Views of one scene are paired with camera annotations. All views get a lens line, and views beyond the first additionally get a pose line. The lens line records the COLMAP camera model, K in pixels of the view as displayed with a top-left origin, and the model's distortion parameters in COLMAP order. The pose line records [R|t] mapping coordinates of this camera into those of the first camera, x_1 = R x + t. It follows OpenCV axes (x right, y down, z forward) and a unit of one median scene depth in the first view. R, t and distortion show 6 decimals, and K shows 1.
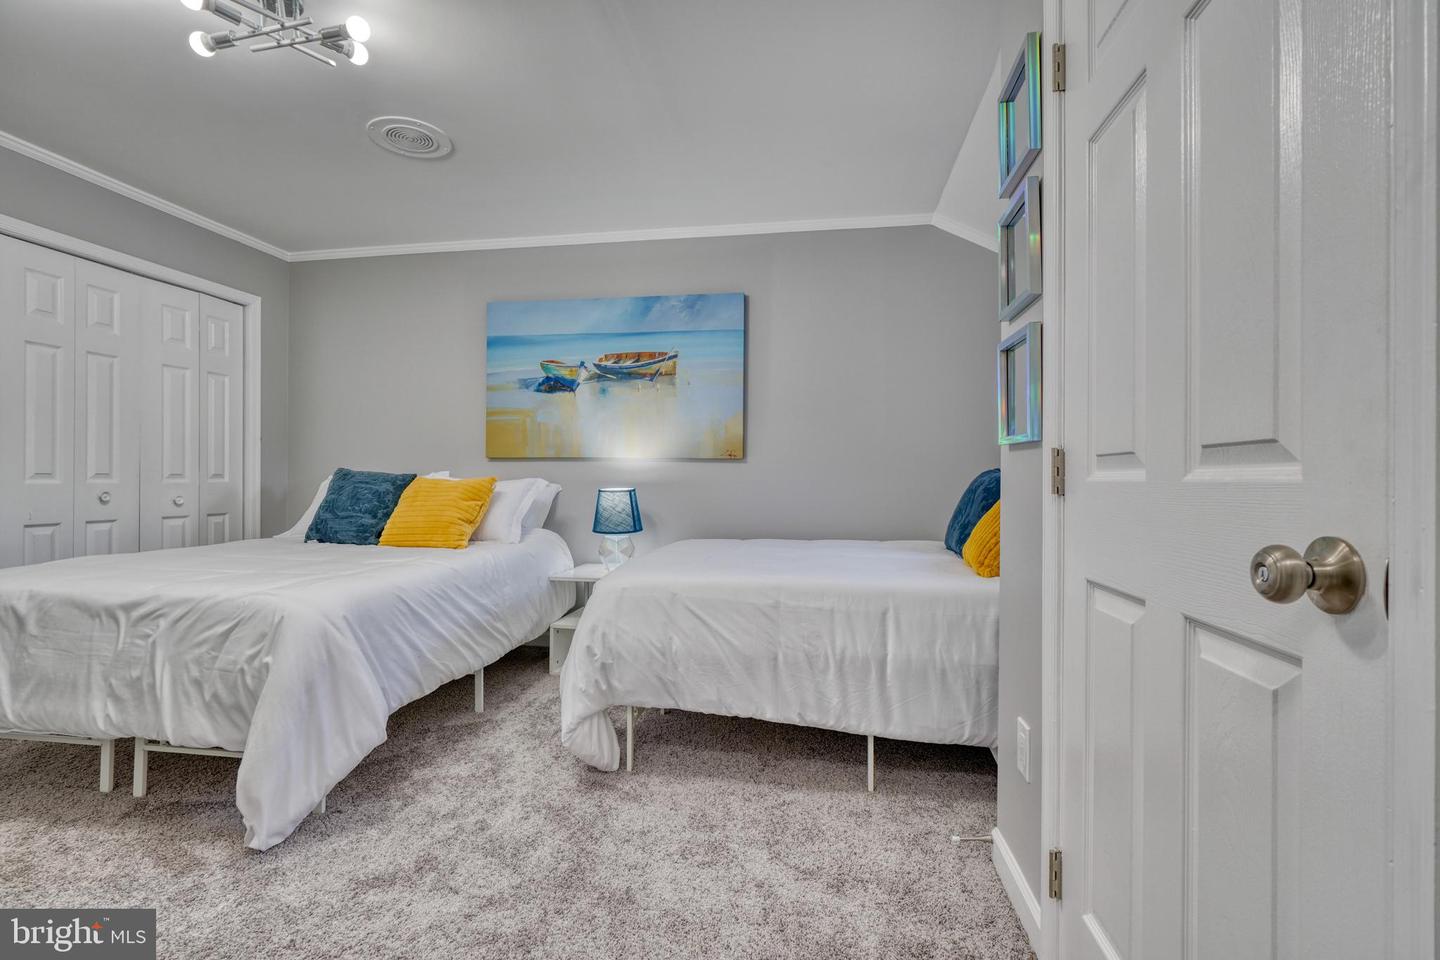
lens RADIAL K [[653.2, 0, 719.0], [0, 653.2, 477.7], [0, 0, 1]] dist [-0.008944, 0.004523]
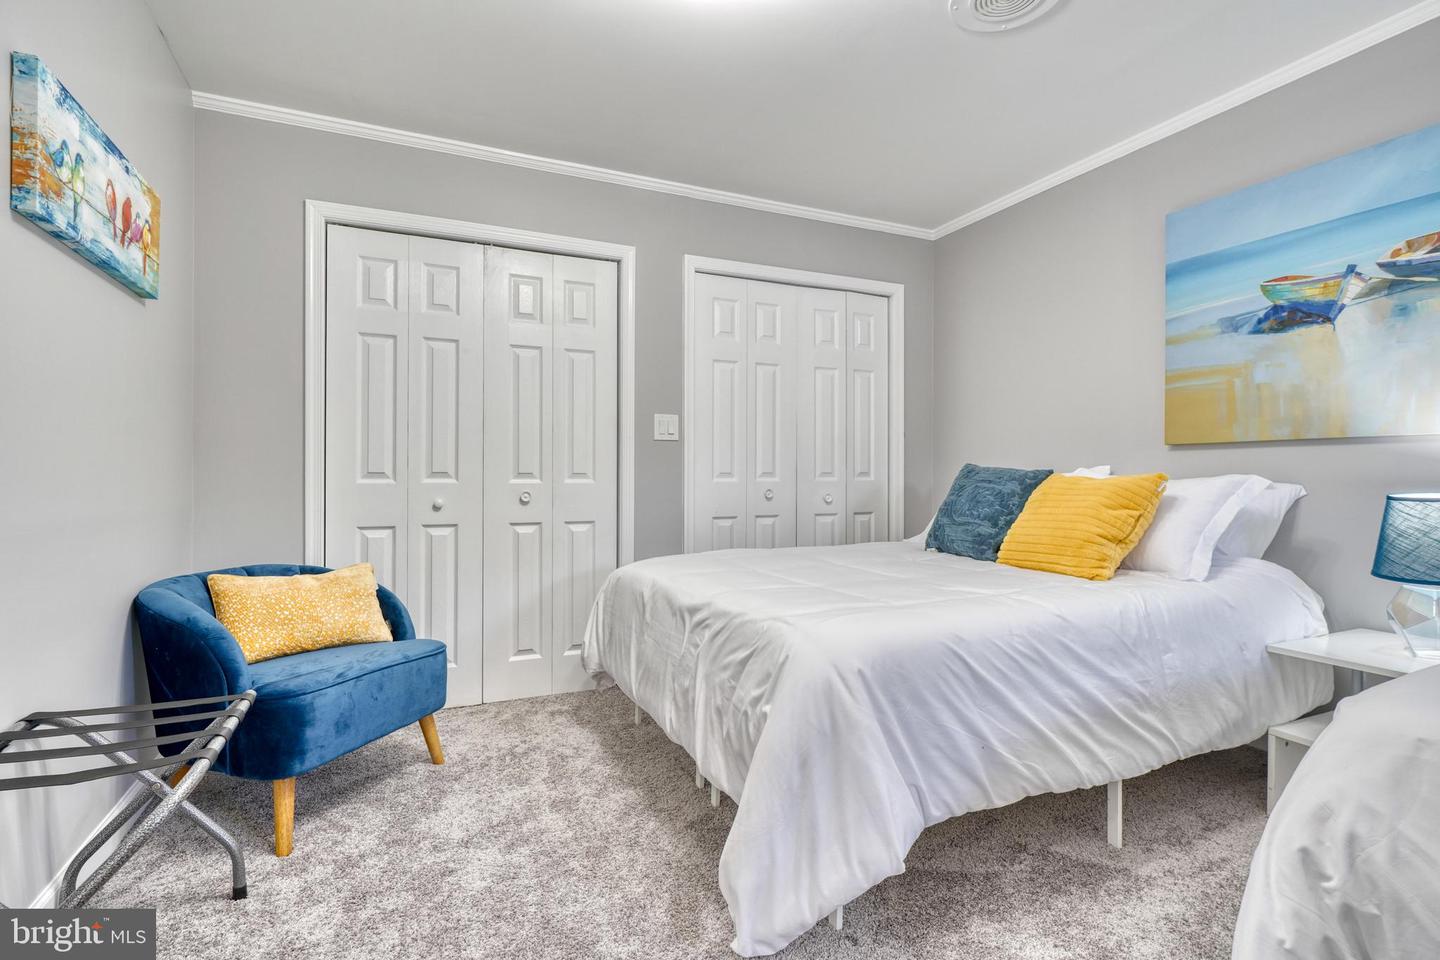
lens RADIAL K [[685.3, 0, 724.1], [0, 685.3, 478.1], [0, 0, 1]] dist [-0.004310, 0.002171]
pose [[0.548030, -0.000809, -0.836459, -0.017452], [0.004996, 0.999985, 0.002306, -0.000128], [0.836444, -0.005443, 0.548025, 0.277342]]
